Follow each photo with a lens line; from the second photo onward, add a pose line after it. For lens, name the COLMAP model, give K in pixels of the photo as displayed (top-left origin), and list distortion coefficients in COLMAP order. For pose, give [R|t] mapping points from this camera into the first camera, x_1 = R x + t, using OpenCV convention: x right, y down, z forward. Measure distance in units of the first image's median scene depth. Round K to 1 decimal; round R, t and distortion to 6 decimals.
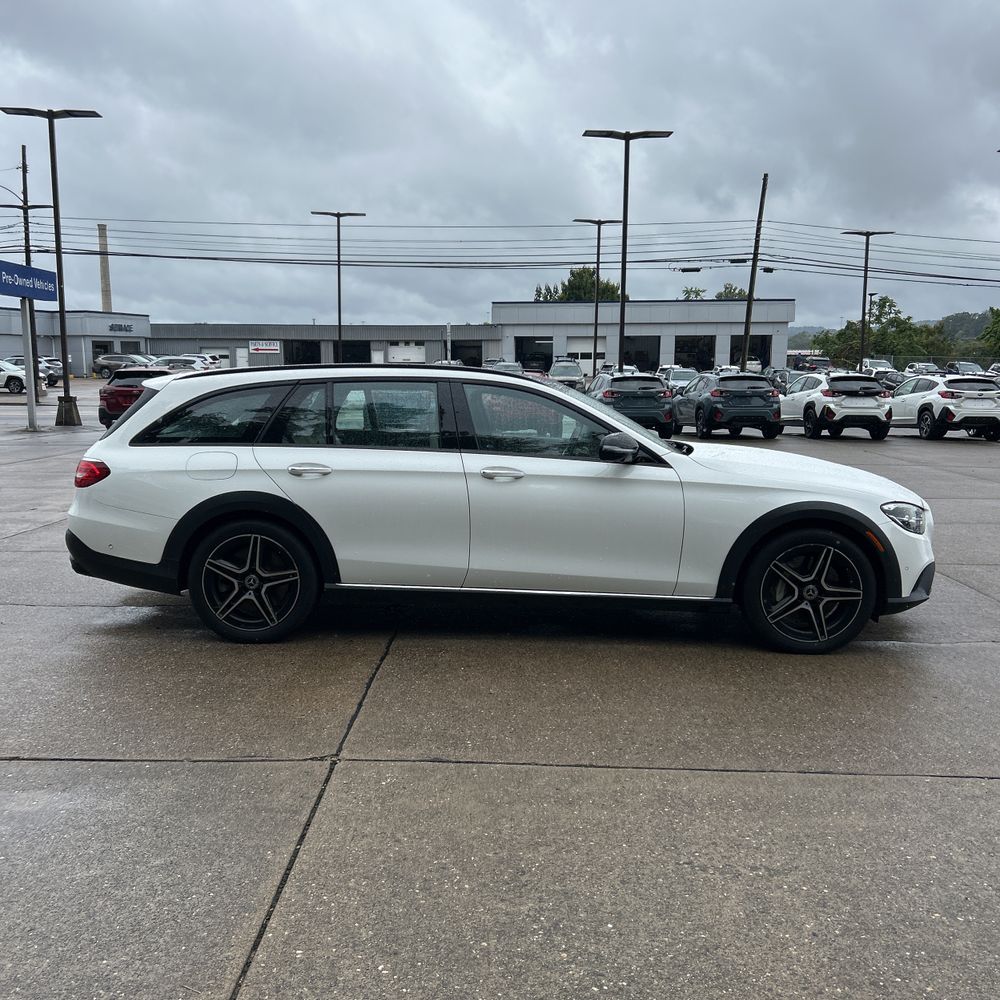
lens RADIAL K [[981.4, 0, 496.9], [0, 981.4, 503.1], [0, 0, 1]] dist [0.147777, -0.383112]
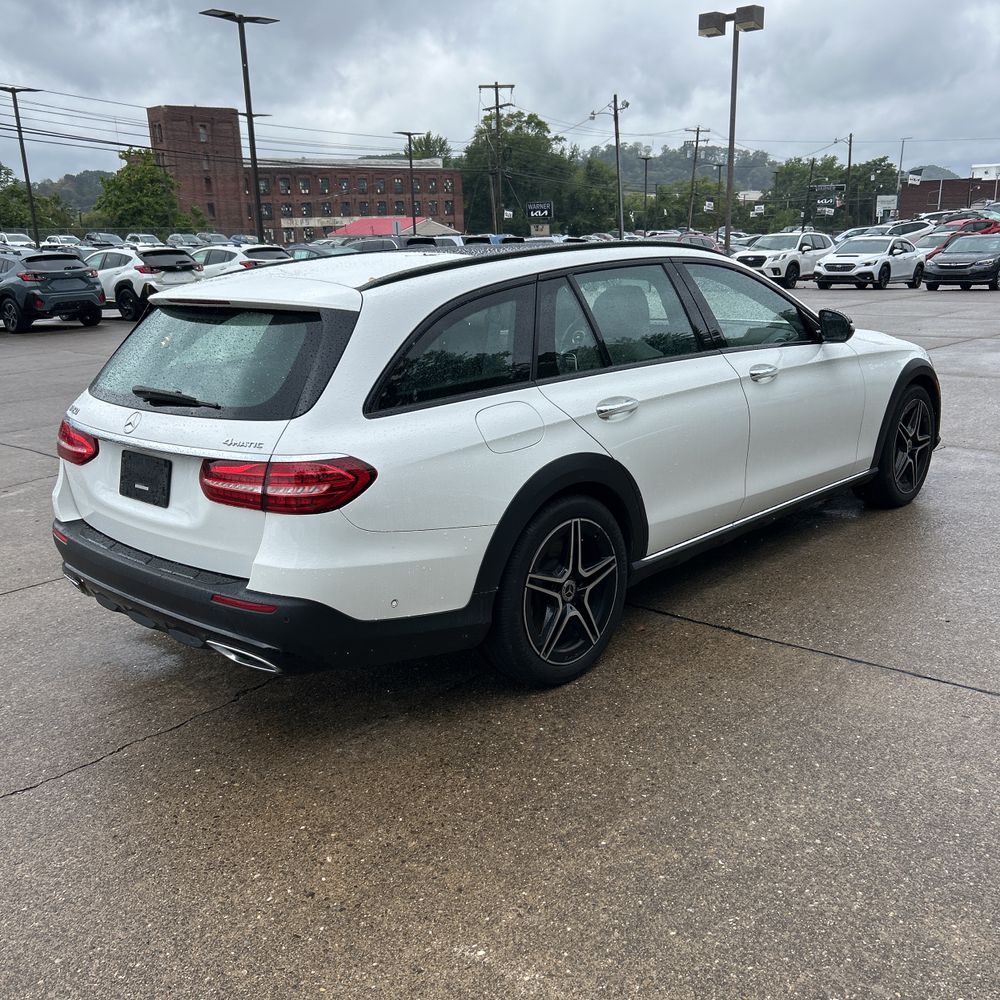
lens RADIAL K [[993.2, 0, 496.6], [0, 993.2, 504.4], [0, 0, 1]] dist [0.034196, -0.031569]
pose [[0.667088, -0.227489, 0.709396, -0.073532], [0.138579, 0.973509, 0.181870, -0.010295], [-0.731976, -0.023016, 0.680941, 0.058593]]
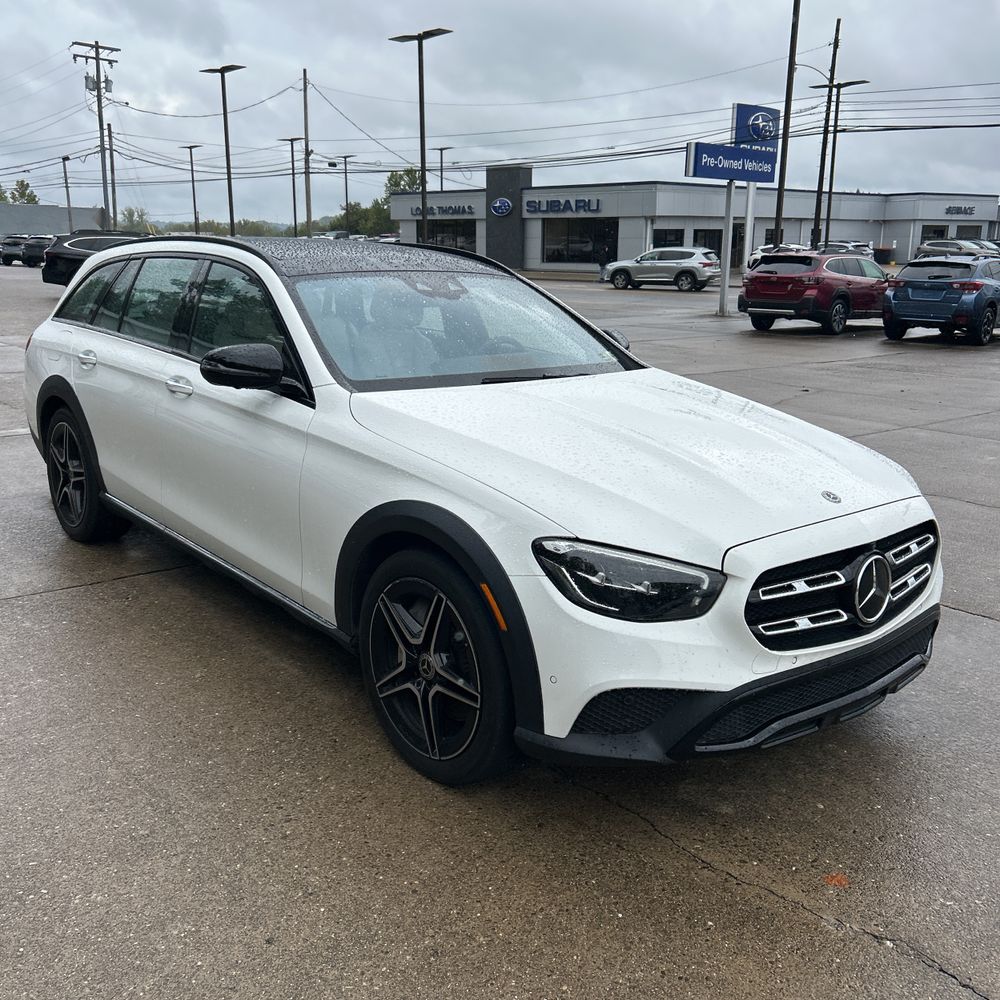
lens RADIAL K [[993.2, 0, 496.6], [0, 993.2, 504.4], [0, 0, 1]] dist [0.034196, -0.031569]
pose [[0.680856, 0.191266, -0.707003, 0.069900], [-0.112767, 0.981165, 0.156839, -0.008630], [0.723684, -0.027058, 0.689600, 0.064084]]
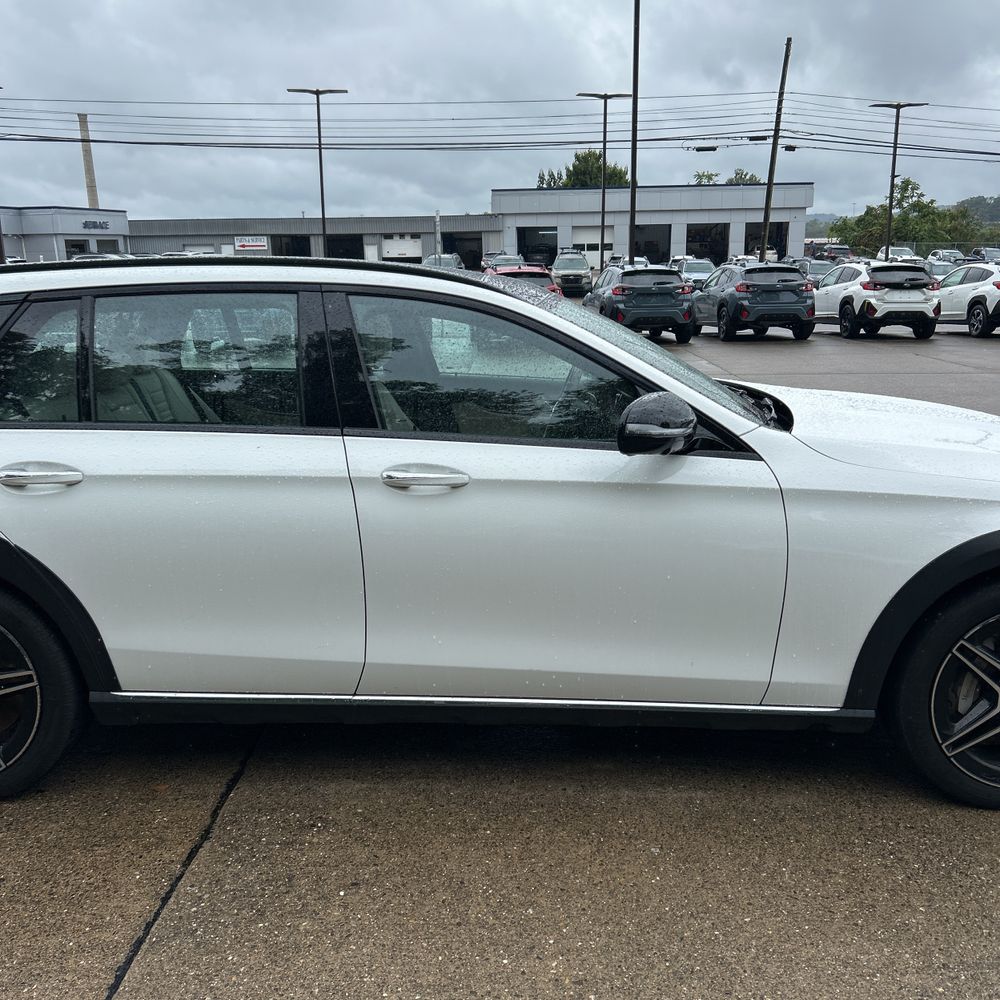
lens RADIAL K [[995.6, 0, 511.8], [0, 995.6, 511.4], [0, 0, 1]] dist [0.067504, -0.135650]
pose [[0.999824, -0.017414, 0.006950, 0.004494], [0.016560, 0.993986, 0.108245, -0.006633], [-0.008793, -0.108111, 0.994100, 0.048316]]
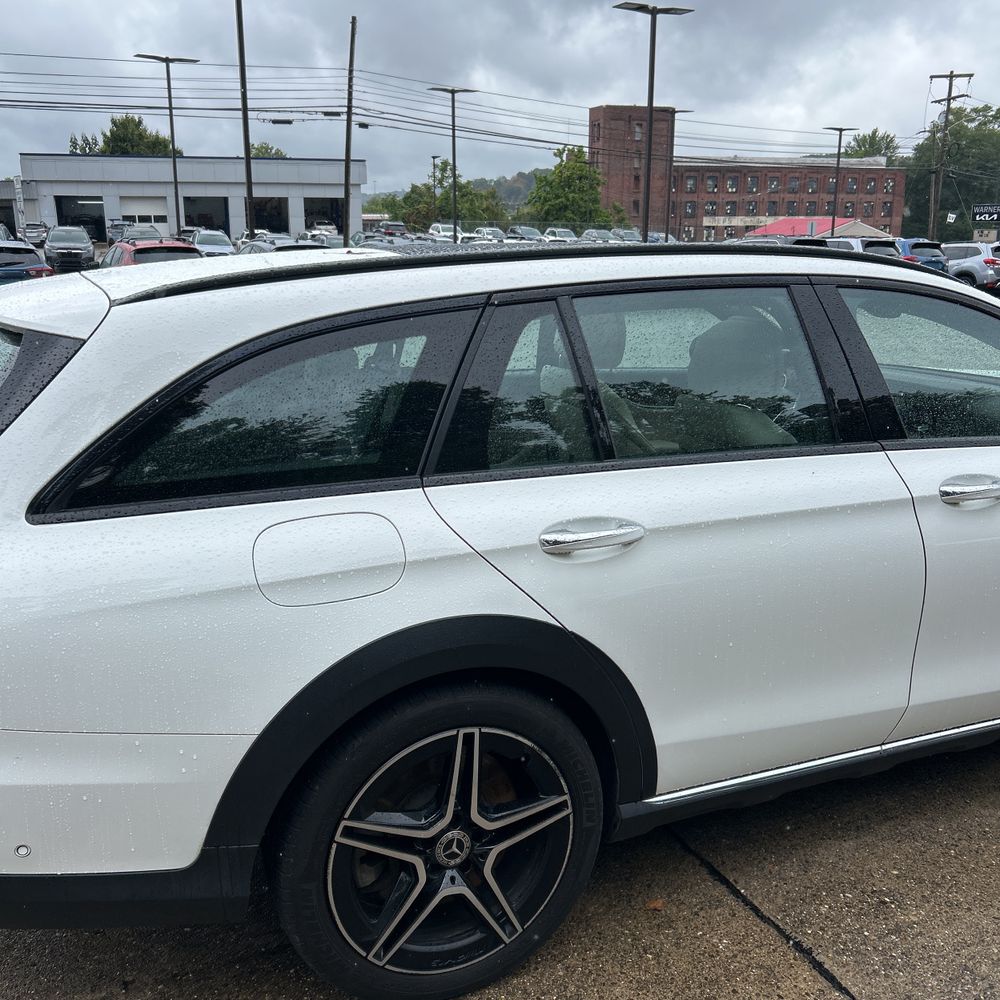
lens RADIAL K [[1007.5, 0, 496.5], [0, 1007.5, 491.0], [0, 0, 1]] dist [0.022325, -0.026114]
pose [[0.906431, -0.112510, 0.407093, -0.037282], [0.065194, 0.989586, 0.128335, -0.010152], [-0.417292, -0.089786, 0.904326, 0.065971]]
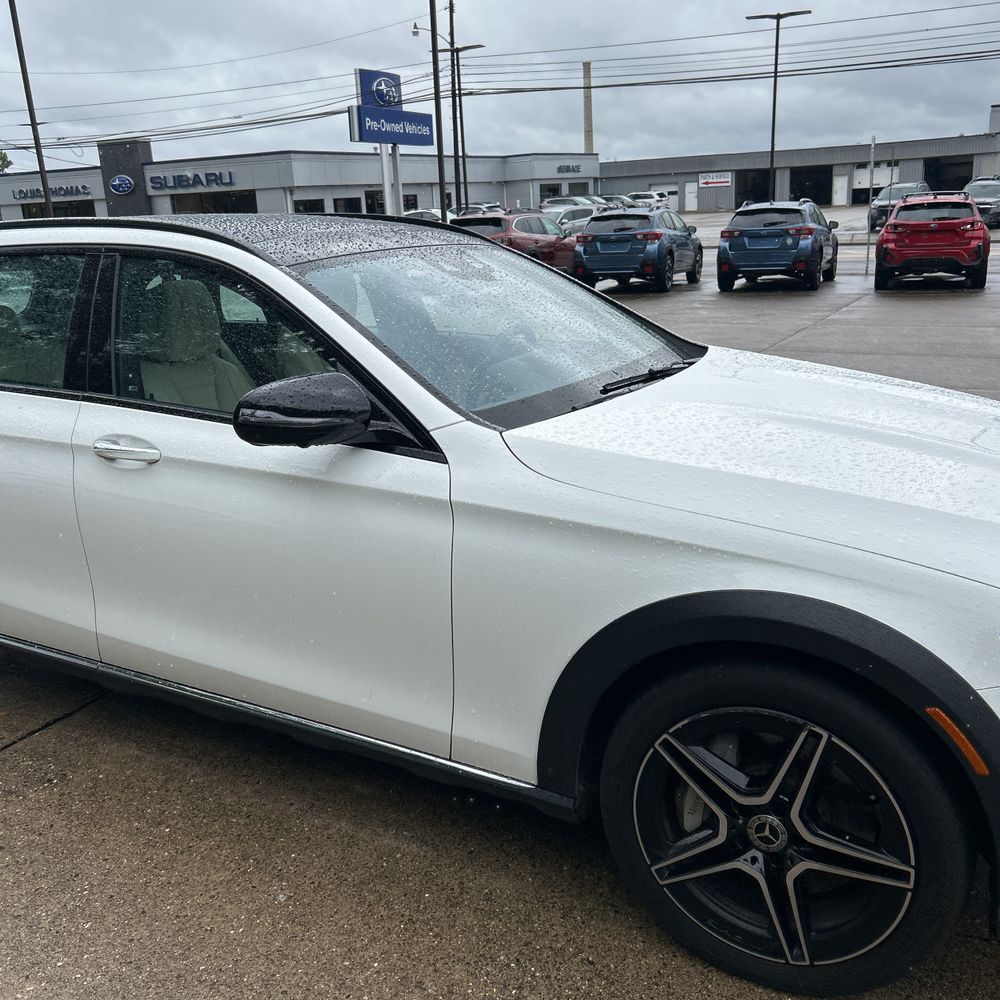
lens RADIAL K [[997.3, 0, 487.4], [0, 997.3, 500.7], [0, 0, 1]] dist [0.038239, -0.071285]
pose [[0.892278, 0.084510, -0.443507, 0.036963], [-0.015375, 0.987443, 0.157225, -0.008369], [0.451225, -0.133469, 0.882373, 0.063642]]
